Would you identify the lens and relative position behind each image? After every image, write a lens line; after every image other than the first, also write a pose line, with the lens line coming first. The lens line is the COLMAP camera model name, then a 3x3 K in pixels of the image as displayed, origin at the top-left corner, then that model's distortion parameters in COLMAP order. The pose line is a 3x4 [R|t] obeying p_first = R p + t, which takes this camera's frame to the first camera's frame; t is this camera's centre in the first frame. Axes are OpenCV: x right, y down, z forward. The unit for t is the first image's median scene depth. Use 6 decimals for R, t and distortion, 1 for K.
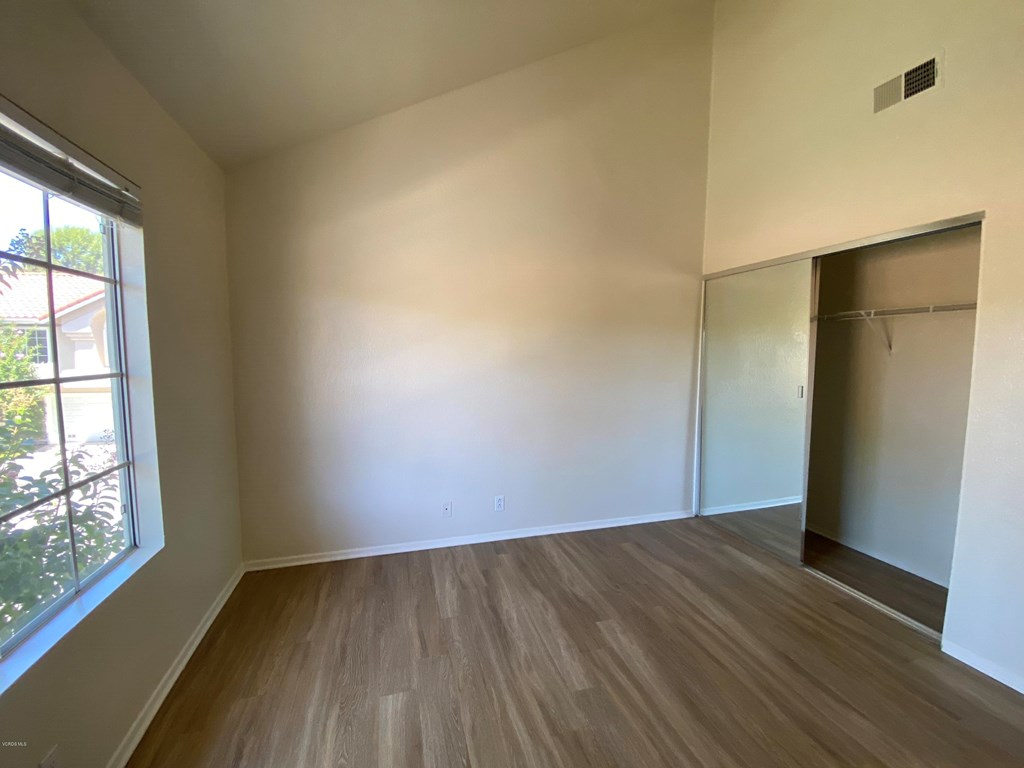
lens RADIAL K [[420.5, 0, 510.8], [0, 420.5, 383.3], [0, 0, 1]] dist [0.020994, -0.020585]
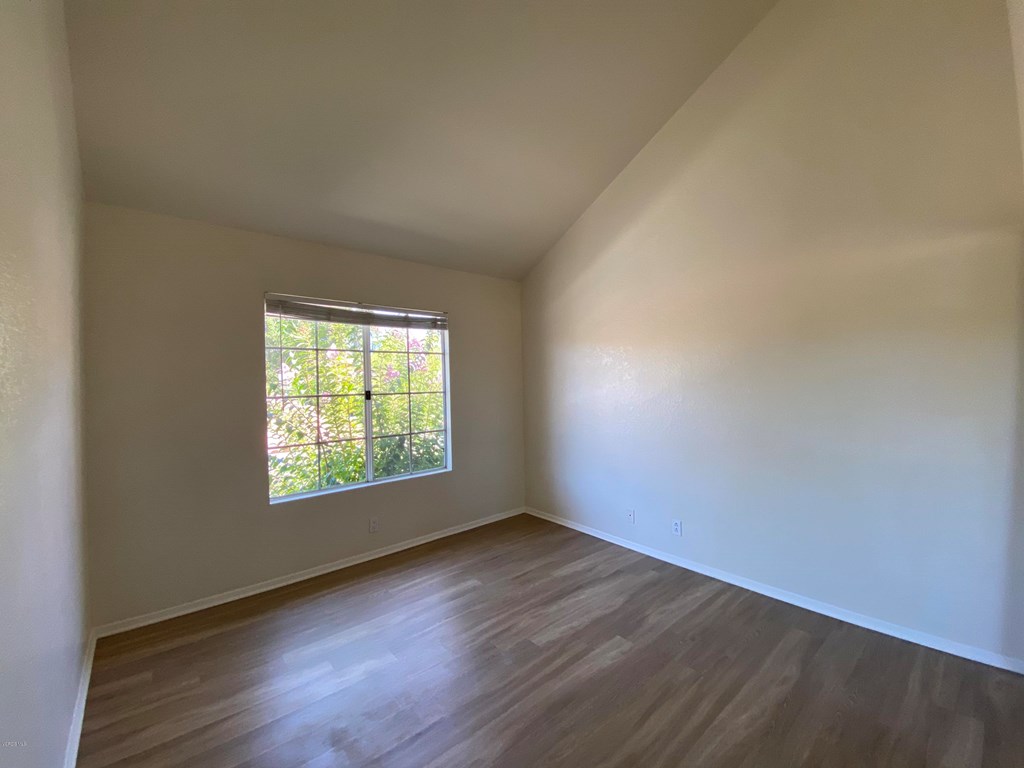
lens RADIAL K [[417.4, 0, 514.1], [0, 417.4, 382.7], [0, 0, 1]] dist [0.021262, -0.020545]
pose [[0.419534, -0.010123, -0.907683, 0.919203], [-0.053020, 0.997957, -0.035635, -0.003969], [0.906190, 0.063076, 0.418140, 0.263527]]
